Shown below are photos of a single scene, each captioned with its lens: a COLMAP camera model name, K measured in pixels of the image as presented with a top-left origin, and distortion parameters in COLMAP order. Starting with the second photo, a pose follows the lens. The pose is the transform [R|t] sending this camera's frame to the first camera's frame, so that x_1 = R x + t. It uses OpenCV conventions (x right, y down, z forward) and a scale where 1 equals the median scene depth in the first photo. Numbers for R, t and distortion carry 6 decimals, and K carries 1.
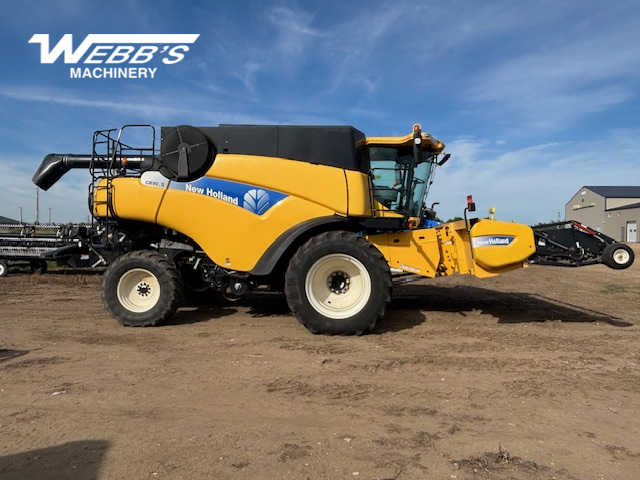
lens RADIAL K [[482.2, 0, 320.0], [0, 482.2, 240.0], [0, 0, 1]] dist [0.073372, -0.097949]
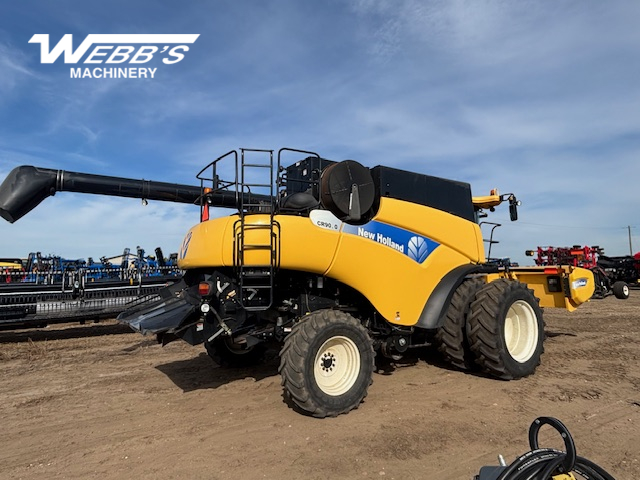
lens RADIAL K [[396.0, 0, 318.5], [0, 396.0, 237.4], [0, 0, 1]] dist [0.022265, -0.001368]
pose [[0.797110, 0.032395, 0.602964, -0.751662], [0.026168, 0.995769, -0.088092, -0.038774], [-0.603267, 0.085998, 0.792890, 0.492075]]
